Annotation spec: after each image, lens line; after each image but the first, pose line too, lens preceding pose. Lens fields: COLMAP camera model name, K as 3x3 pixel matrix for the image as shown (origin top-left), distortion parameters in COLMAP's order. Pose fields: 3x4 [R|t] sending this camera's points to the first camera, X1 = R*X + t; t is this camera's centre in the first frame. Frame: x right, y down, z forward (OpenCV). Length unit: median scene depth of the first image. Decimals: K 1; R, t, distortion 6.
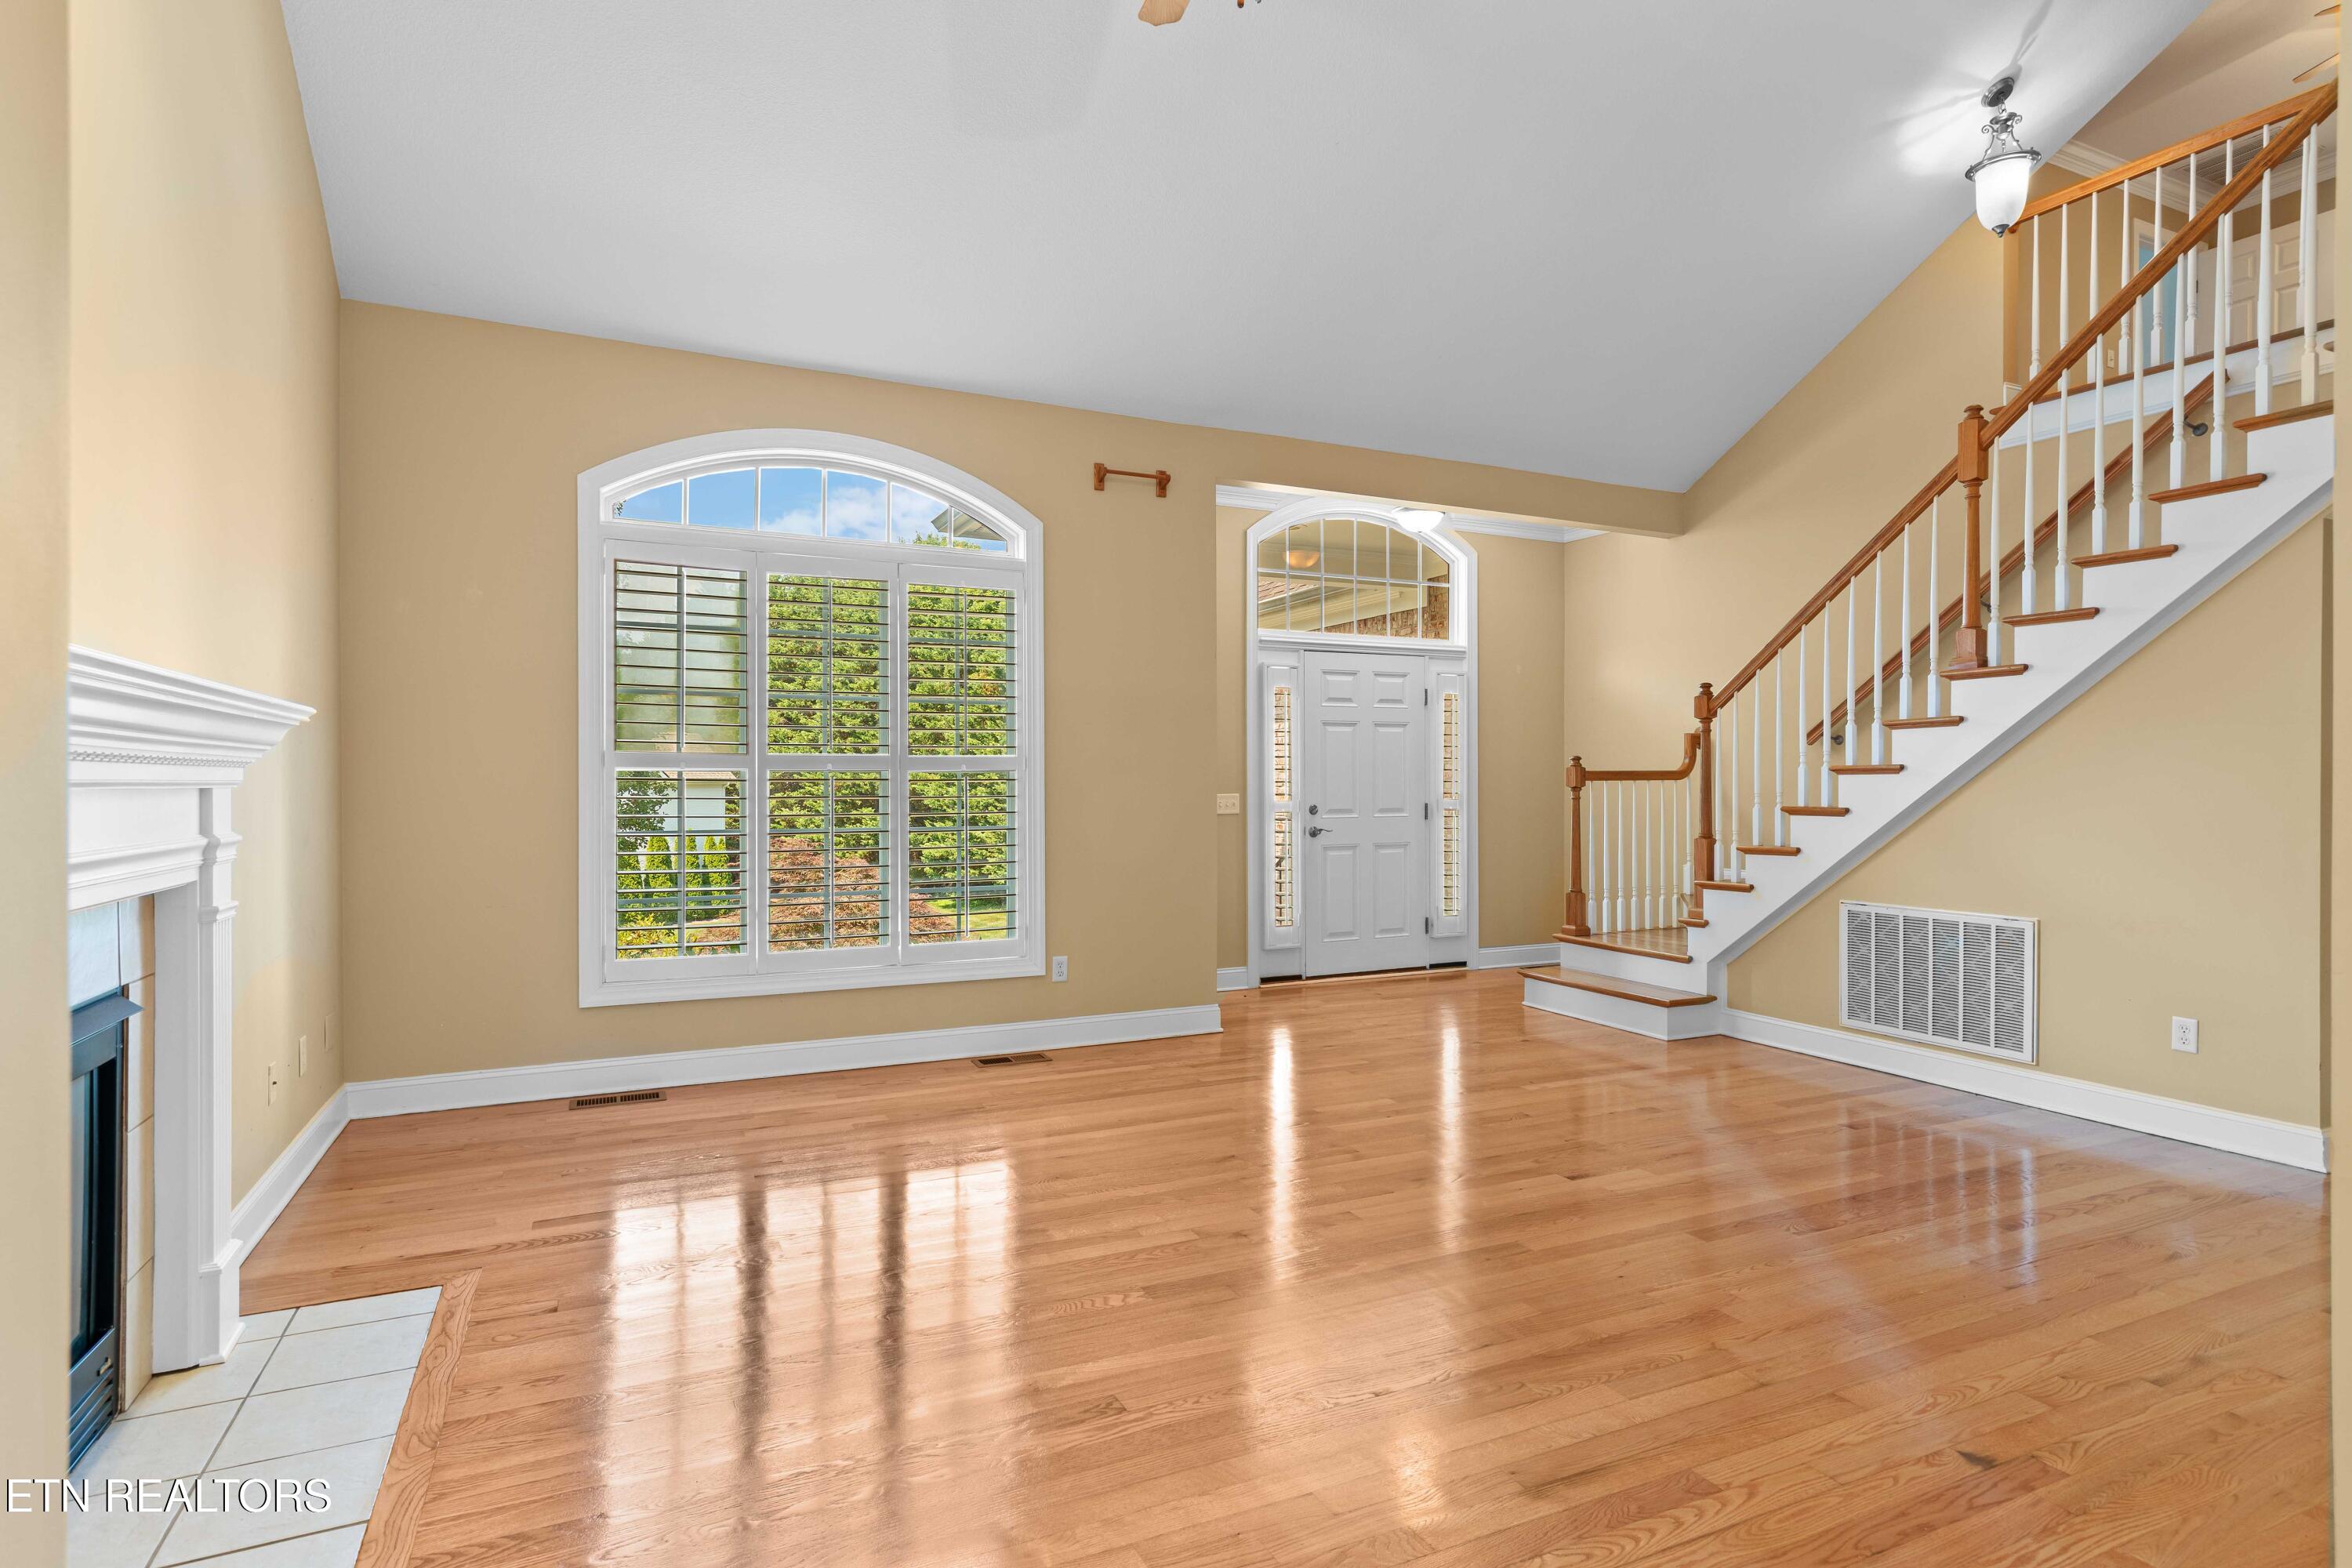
lens RADIAL K [[1233.5, 0, 1174.5], [0, 1233.5, 784.6], [0, 0, 1]] dist [0.000339, -0.000429]
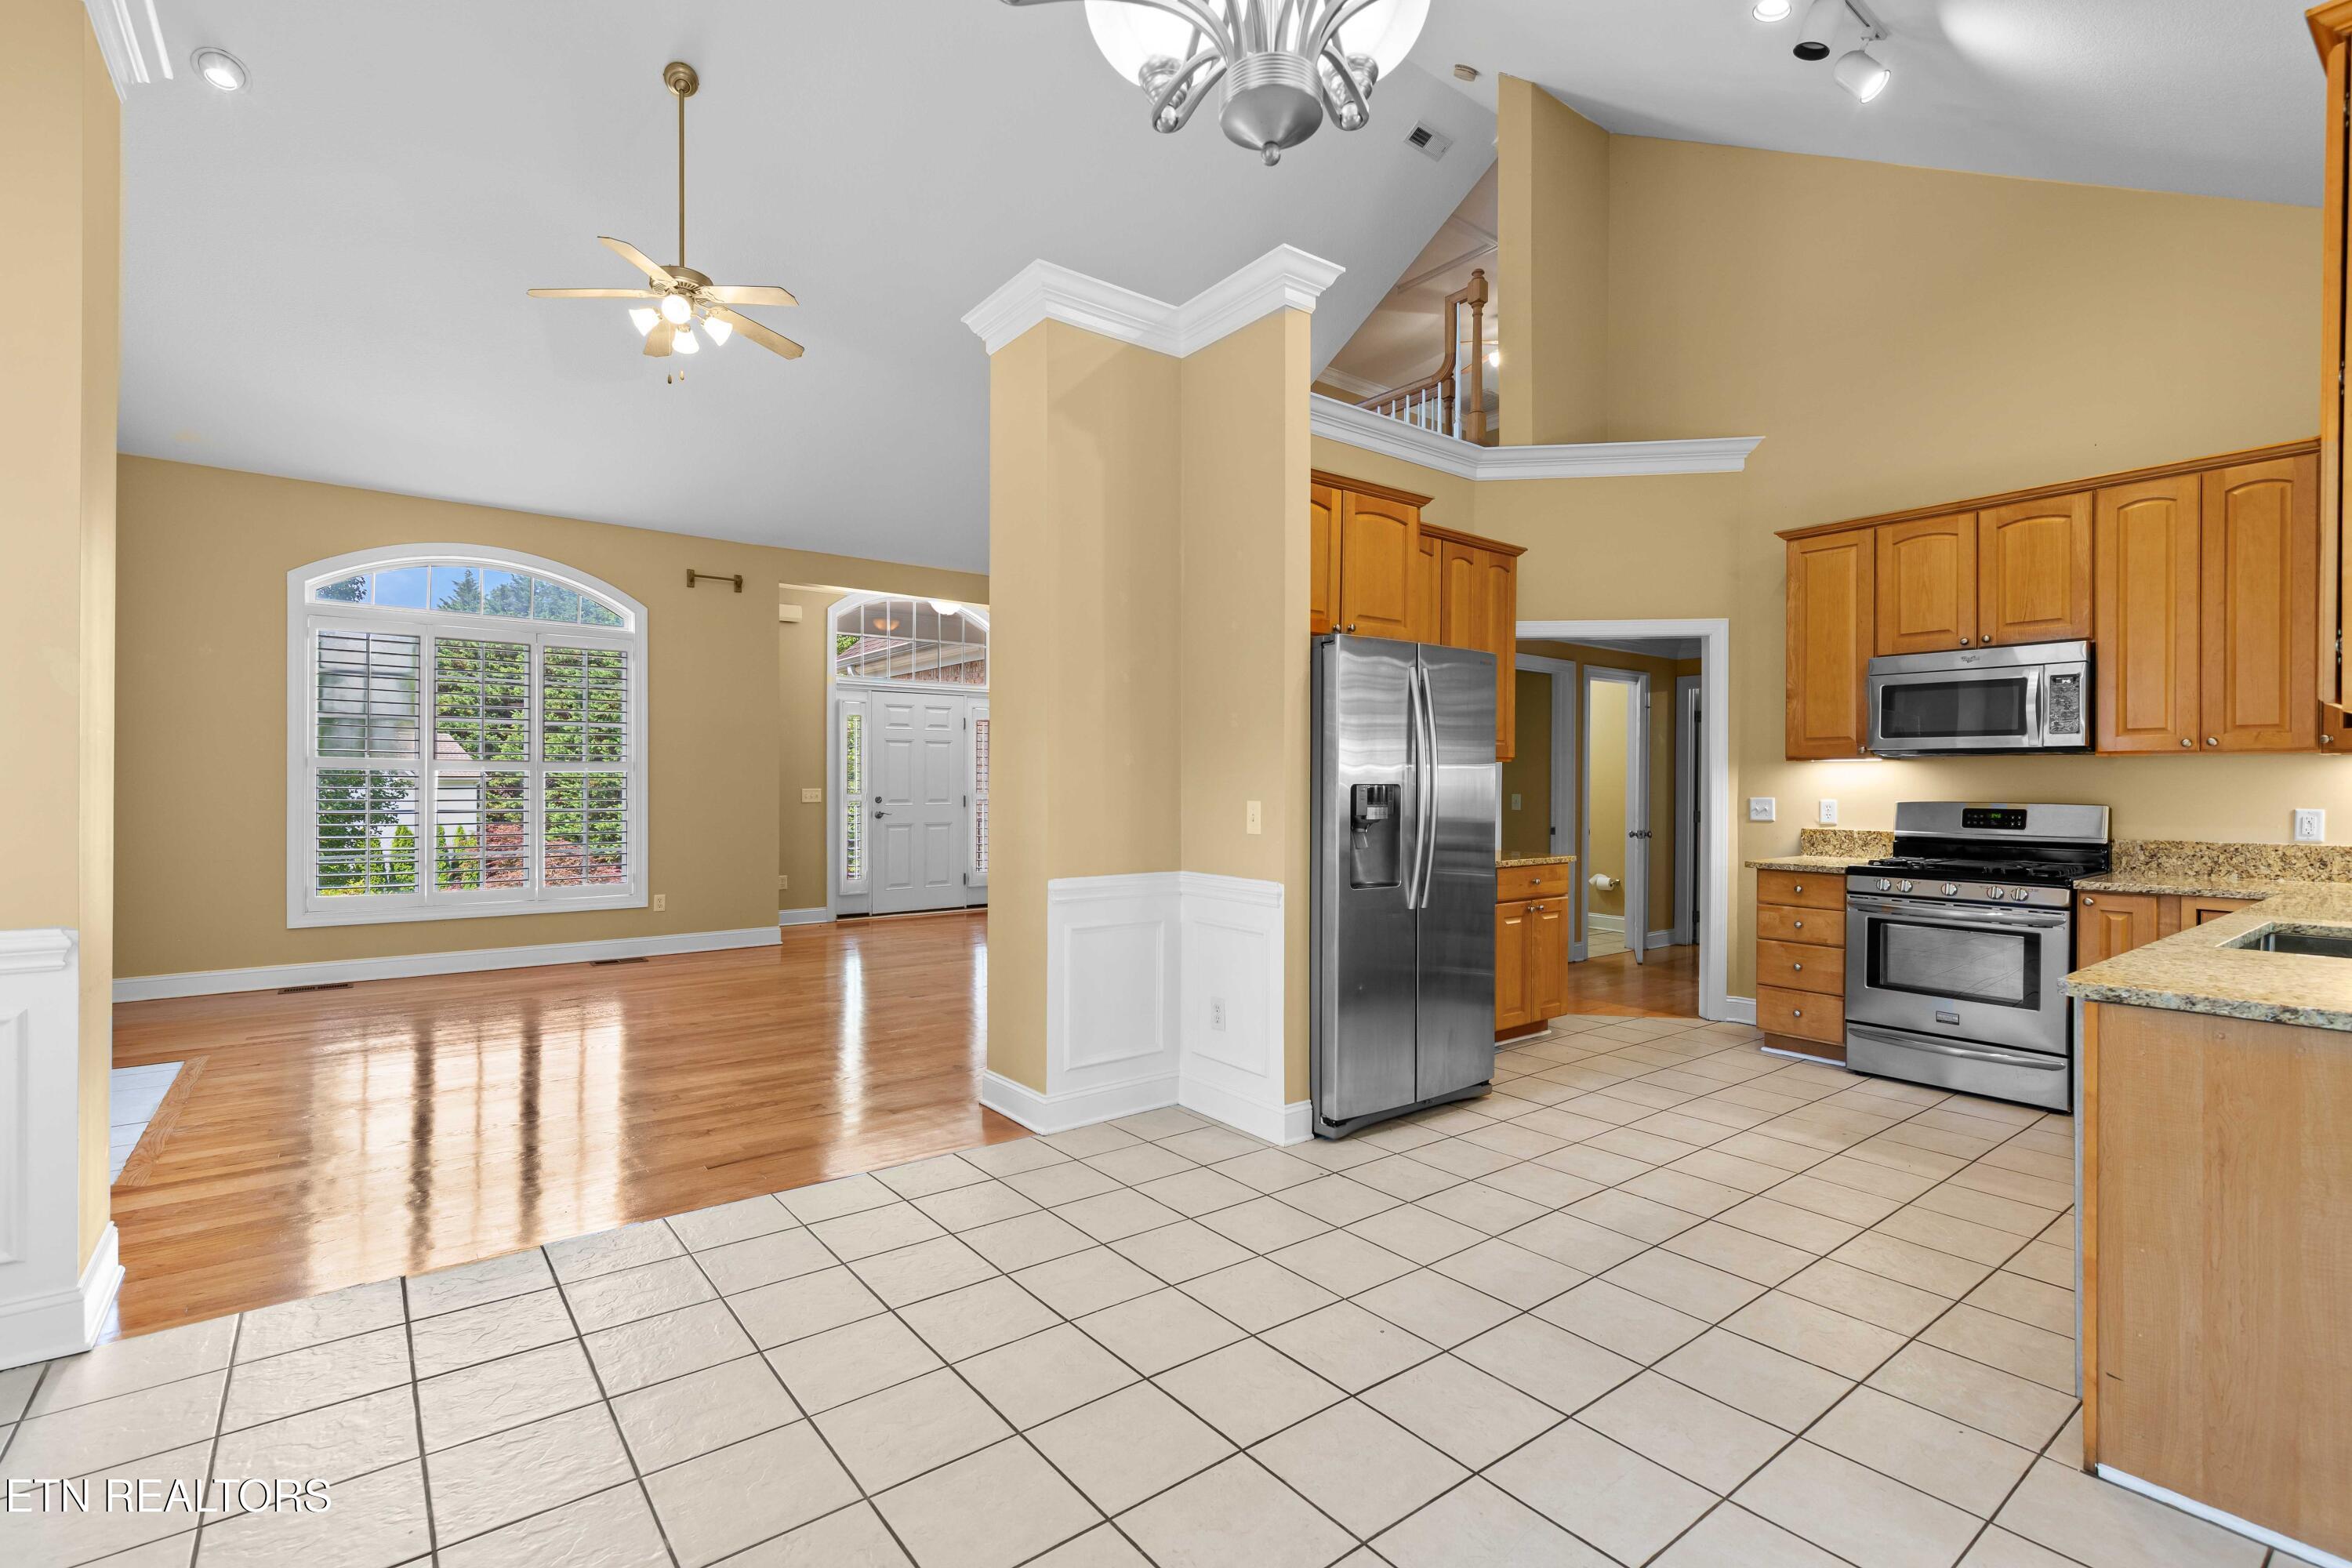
lens RADIAL K [[1057.8, 0, 1163.9], [0, 1057.8, 784.0], [0, 0, 1]] dist [0.002983, -0.000303]
pose [[0.975475, 0.005632, 0.220037, 0.226452], [-0.005366, 0.999984, -0.001805, 0.002500], [-0.220044, 0.000580, 0.975490, -0.407152]]
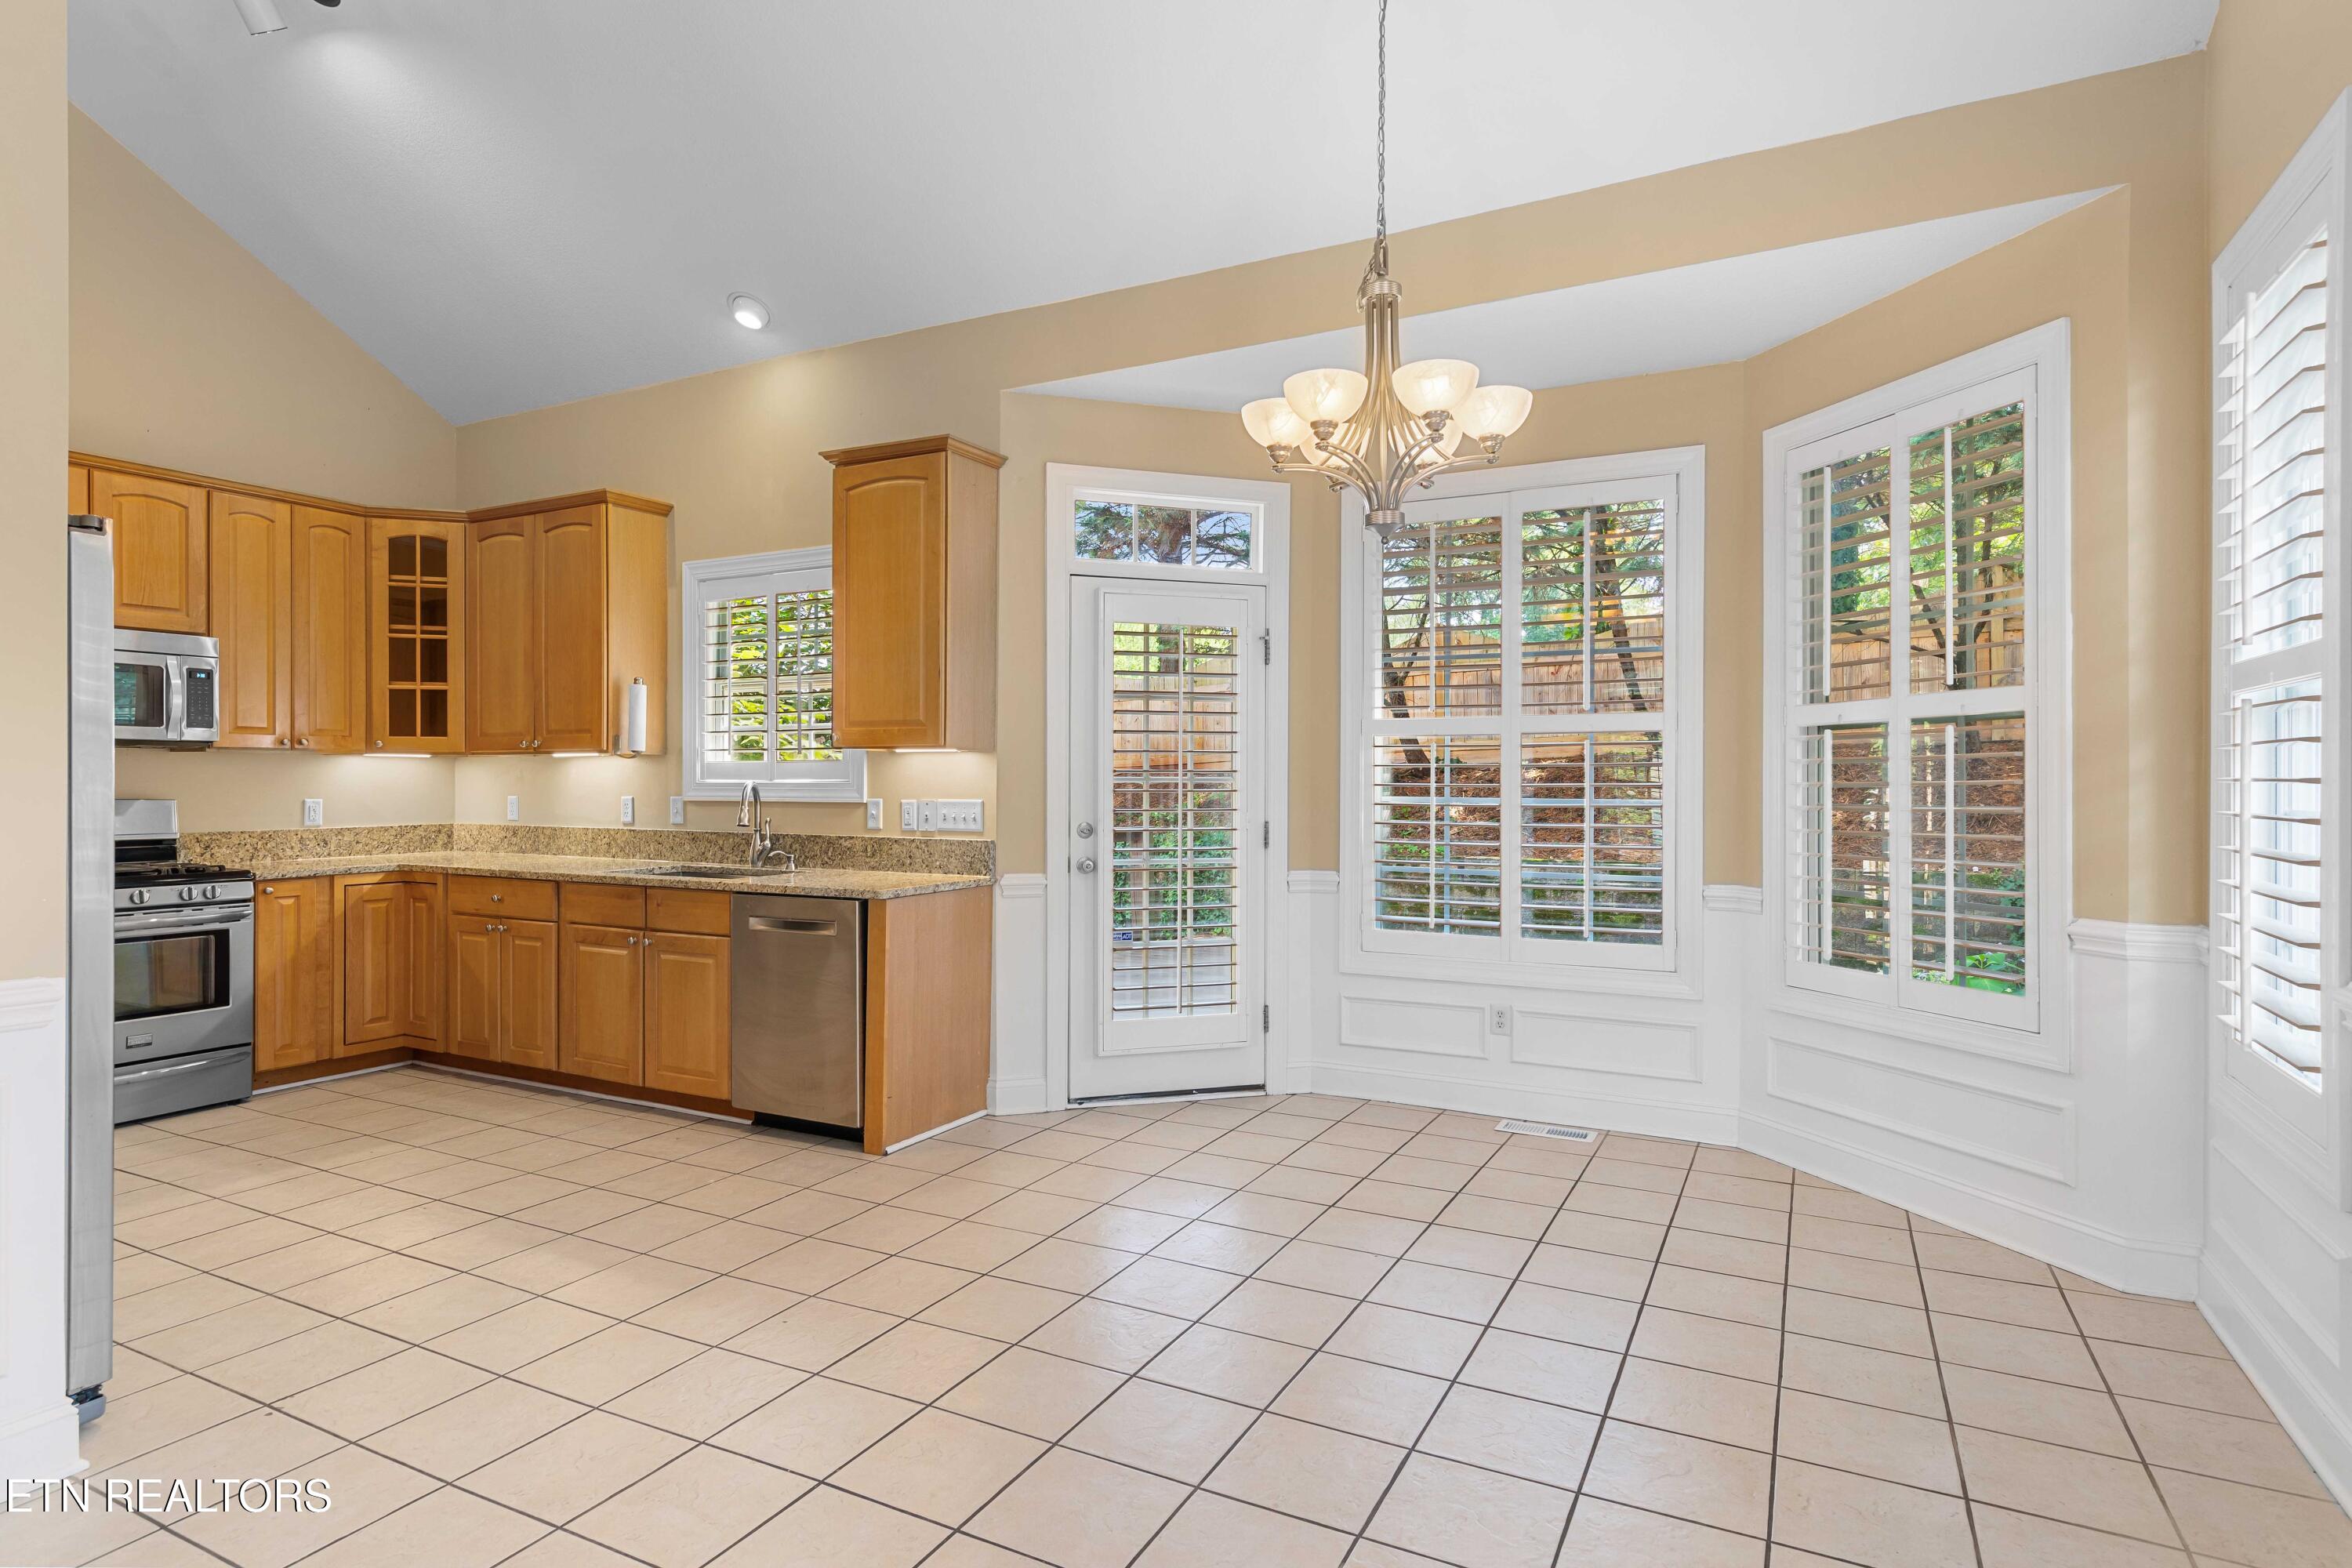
lens RADIAL K [[1233.5, 0, 1174.6], [0, 1233.5, 783.8], [0, 0, 1]] dist [0.000339, -0.000429]
pose [[-0.612208, -0.001650, 0.790695, -0.758209], [0.000829, 0.999996, 0.002729, -0.006747], [-0.790697, 0.002326, -0.612204, 1.389178]]
